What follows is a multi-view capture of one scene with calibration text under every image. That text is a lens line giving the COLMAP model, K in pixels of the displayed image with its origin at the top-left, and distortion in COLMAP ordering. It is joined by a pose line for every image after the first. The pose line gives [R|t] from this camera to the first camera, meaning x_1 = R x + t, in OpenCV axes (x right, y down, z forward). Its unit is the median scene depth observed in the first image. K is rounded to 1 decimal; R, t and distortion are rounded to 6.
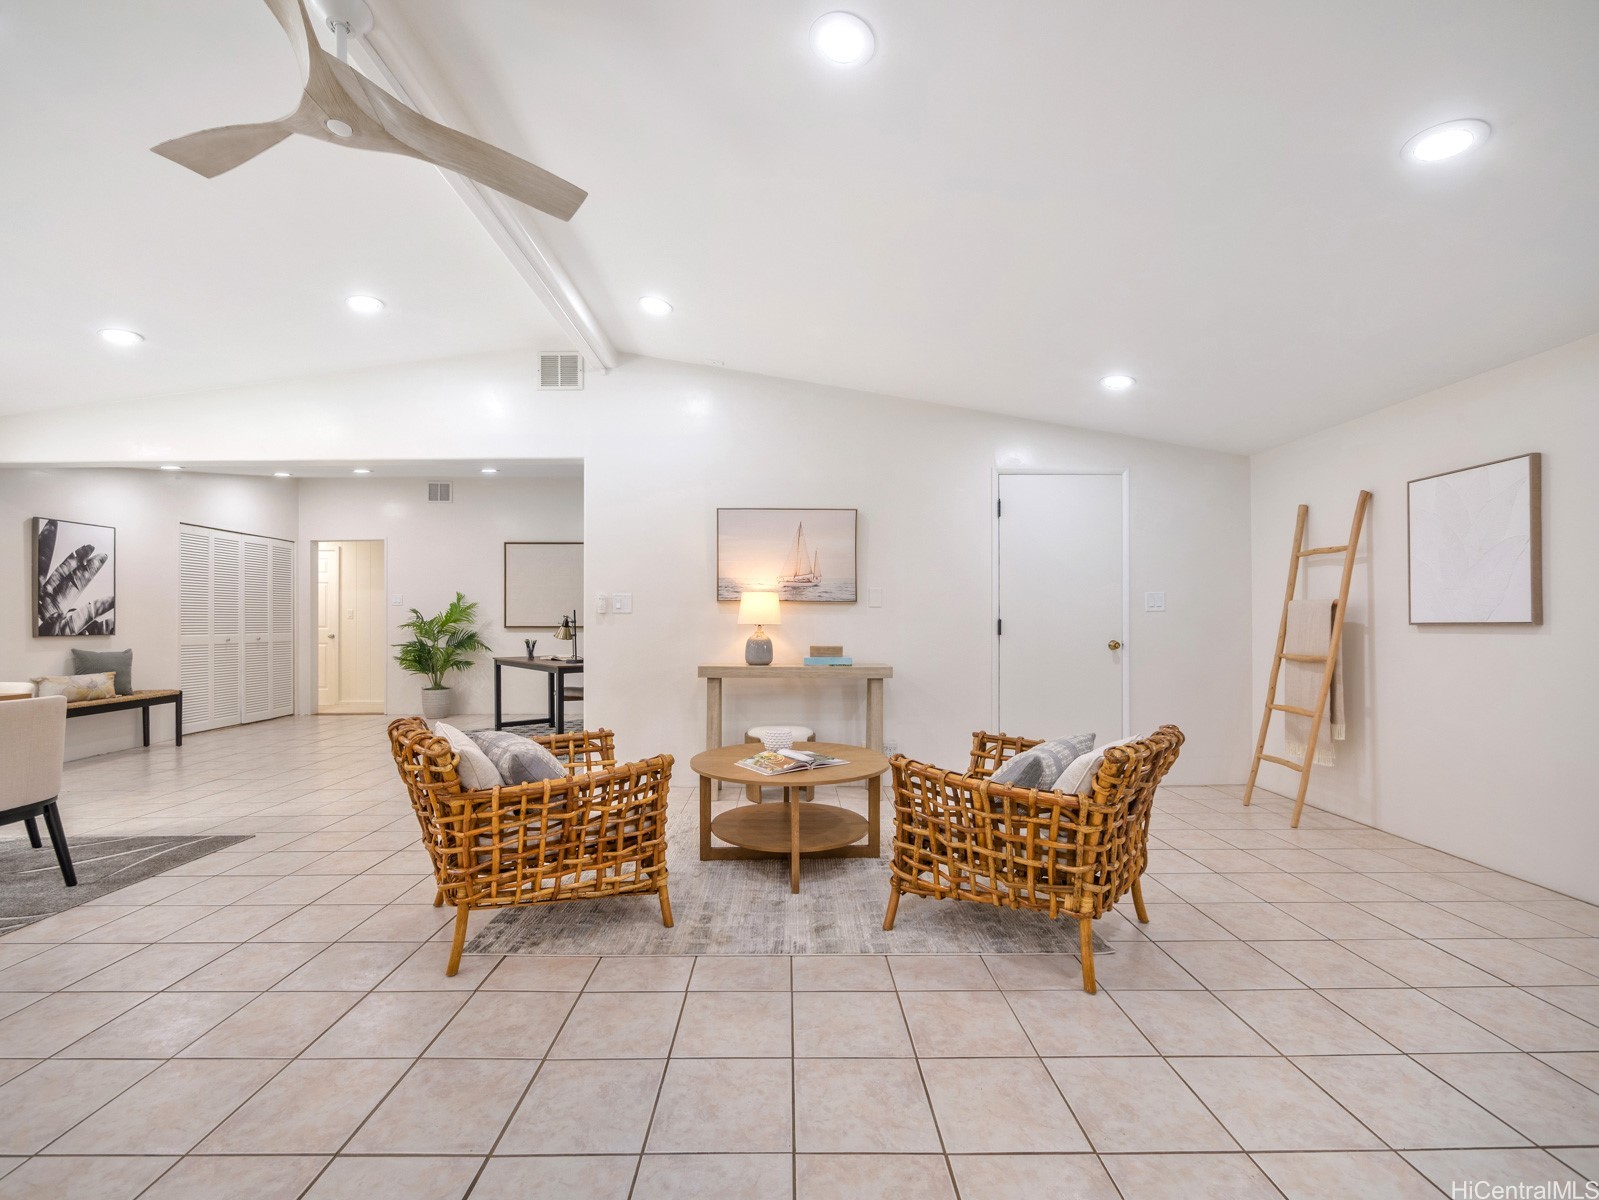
lens RADIAL K [[670.5, 0, 792.7], [0, 670.5, 623.2], [0, 0, 1]] dist [-0.013189, 0.002318]
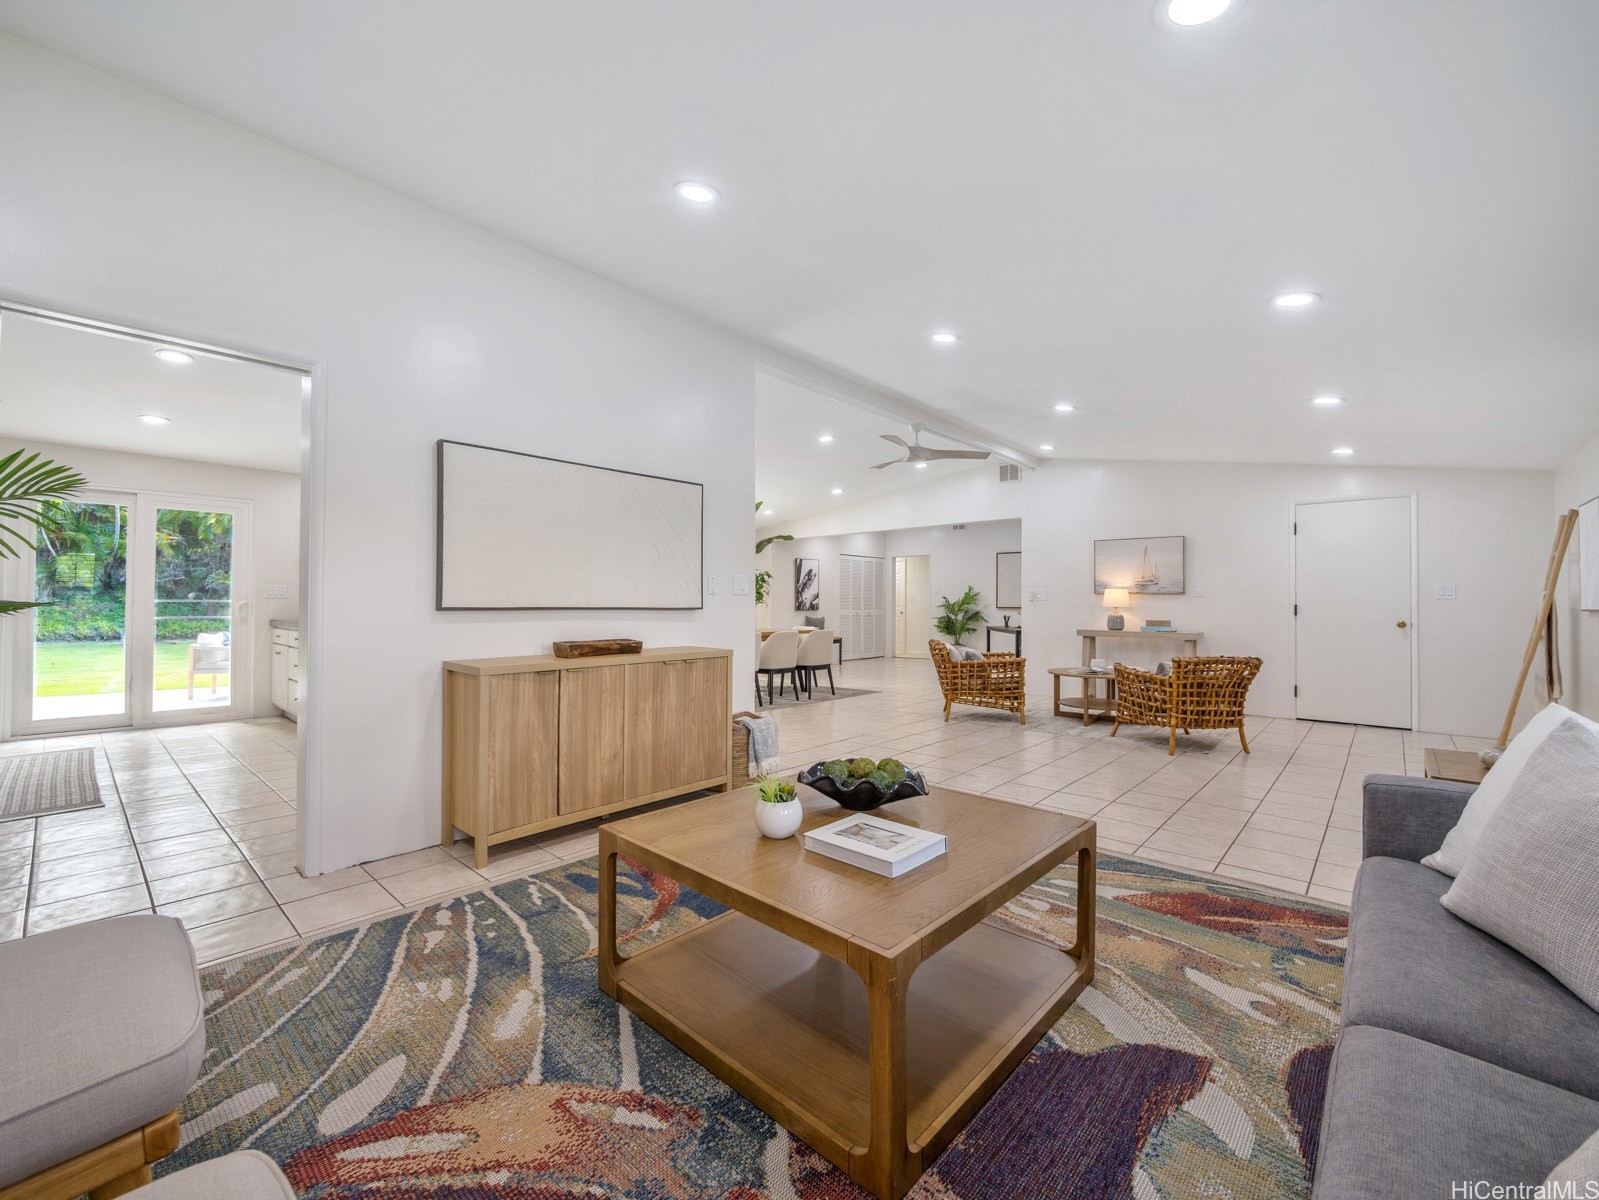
lens RADIAL K [[670.5, 0, 792.0], [0, 670.5, 600.5], [0, 0, 1]] dist [-0.013189, 0.002318]
pose [[0.729944, 0.000070, -0.683507, 0.436087], [-0.003603, 0.999986, -0.003745, -0.004586], [0.683497, 0.005197, 0.729935, -0.702883]]
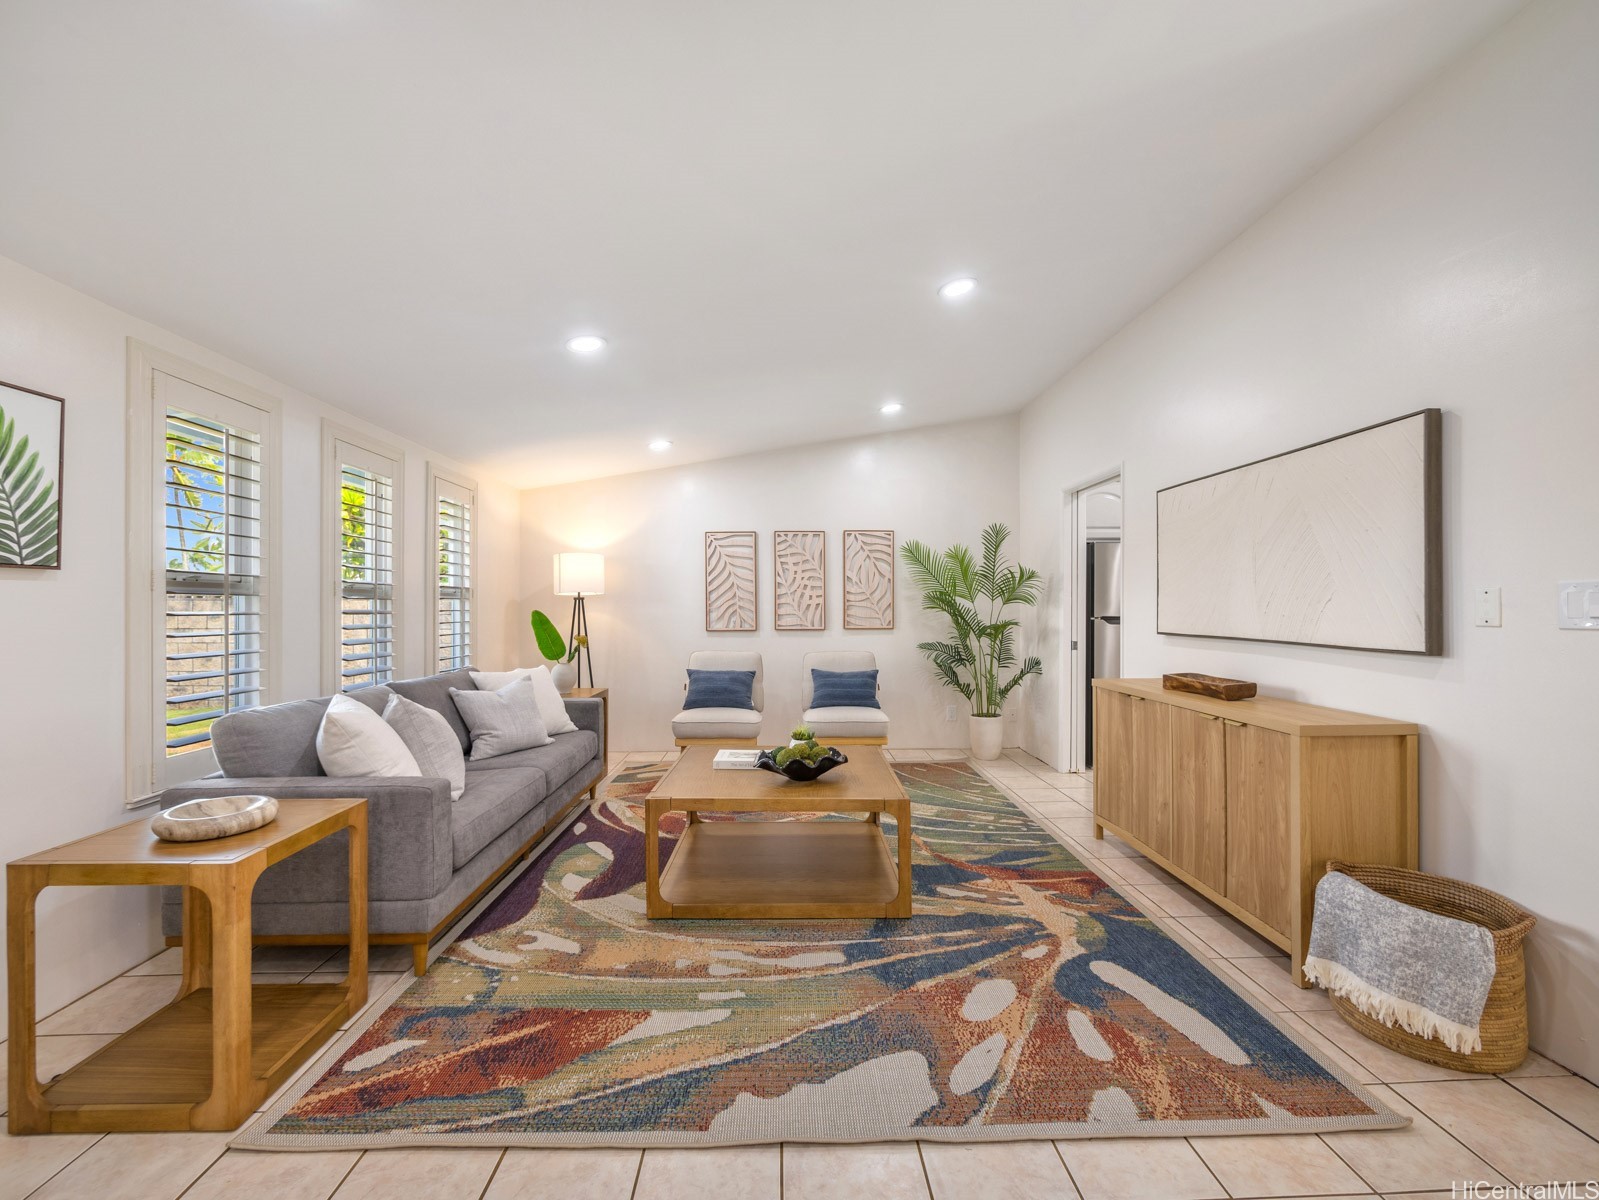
lens RADIAL K [[670.5, 0, 805.5], [0, 670.5, 601.1], [0, 0, 1]] dist [-0.013189, 0.002318]
pose [[-0.999696, -0.002518, -0.024515, -0.269407], [-0.002388, 0.999983, -0.005345, -0.069567], [0.024529, -0.005284, -0.999685, 1.946136]]
